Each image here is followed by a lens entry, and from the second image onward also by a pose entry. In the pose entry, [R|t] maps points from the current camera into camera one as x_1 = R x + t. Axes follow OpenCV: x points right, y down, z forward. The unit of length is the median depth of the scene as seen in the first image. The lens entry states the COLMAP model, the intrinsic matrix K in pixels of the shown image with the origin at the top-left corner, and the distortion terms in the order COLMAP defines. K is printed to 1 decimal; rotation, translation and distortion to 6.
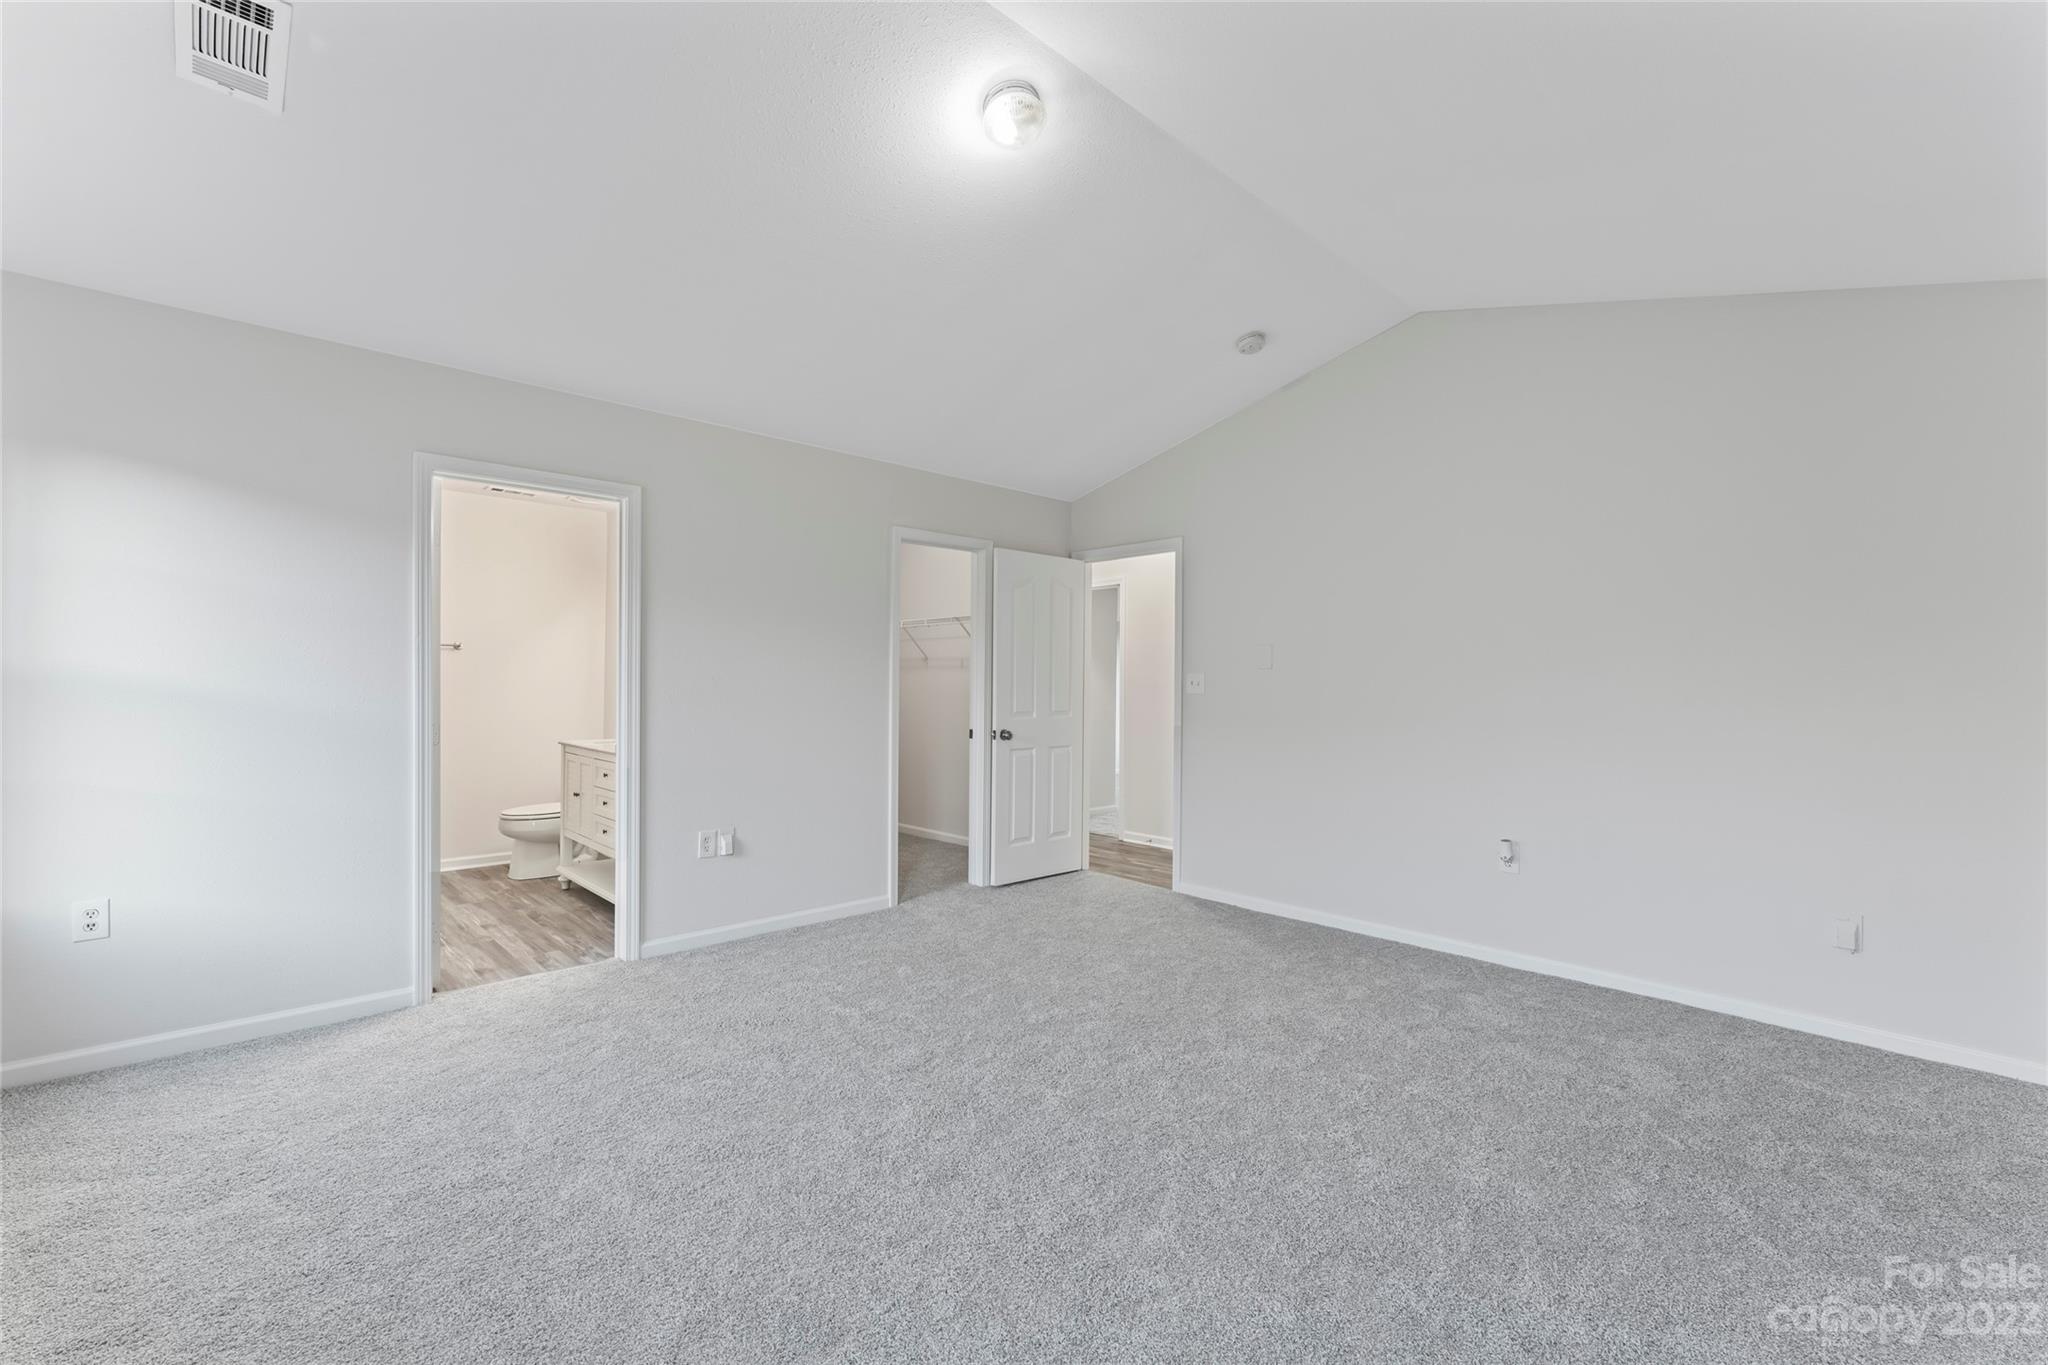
lens RADIAL K [[855.8, 0, 1019.1], [0, 855.8, 687.1], [0, 0, 1]] dist [0.001785, 0.000344]
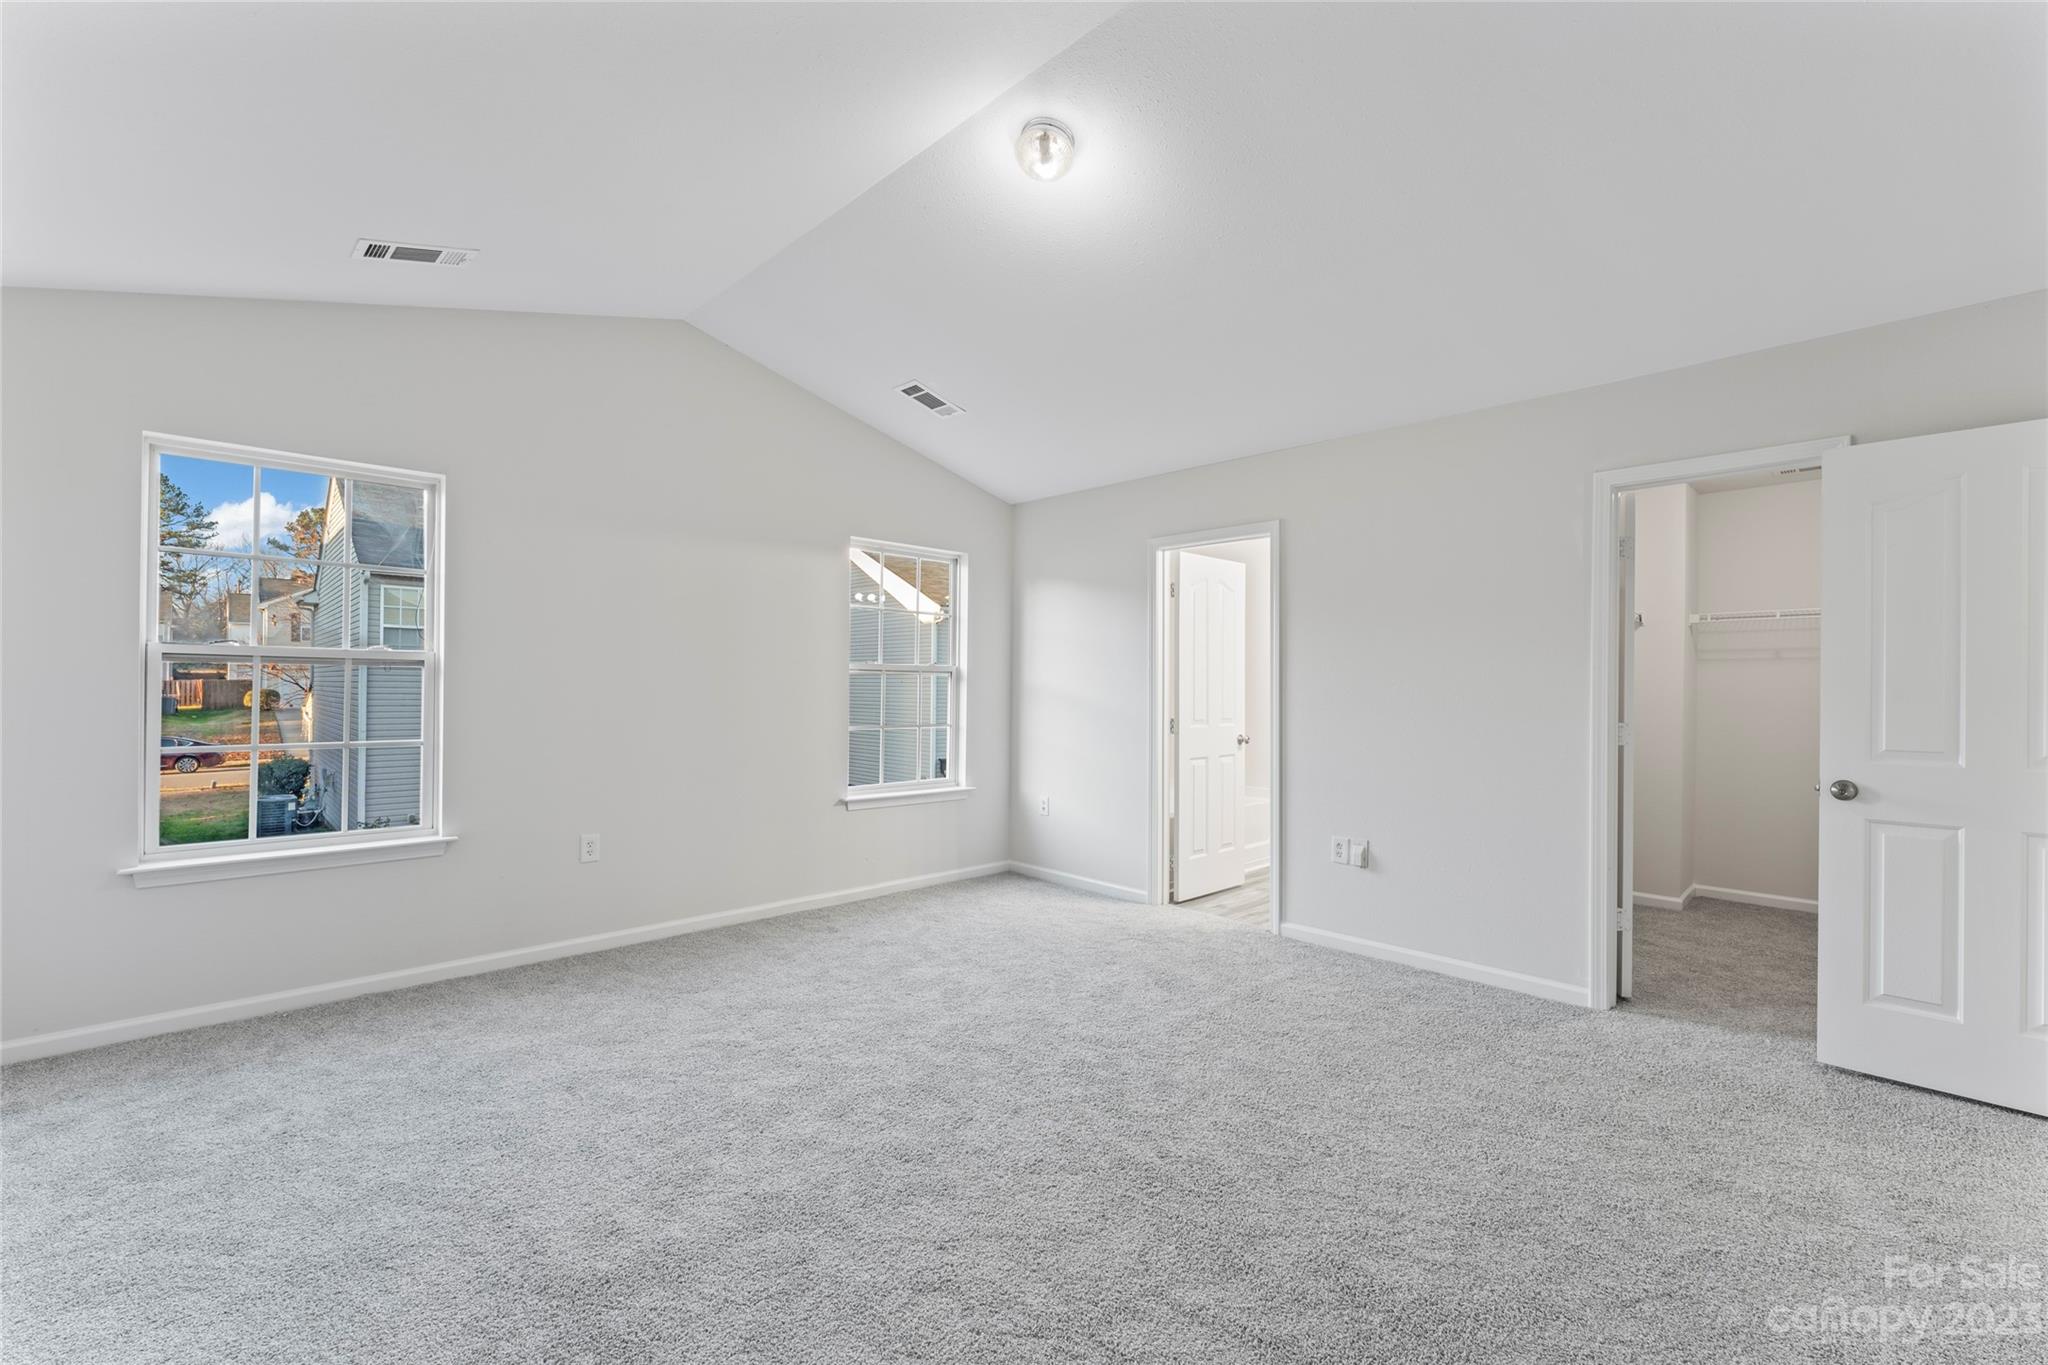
lens RADIAL K [[855.8, 0, 1019.1], [0, 855.8, 687.1], [0, 0, 1]] dist [0.001785, 0.000344]
pose [[0.020757, -0.011454, -0.999719, 0.649587], [-0.016426, 0.999796, -0.011796, 0.007912], [0.999650, 0.016666, 0.020565, 0.592956]]
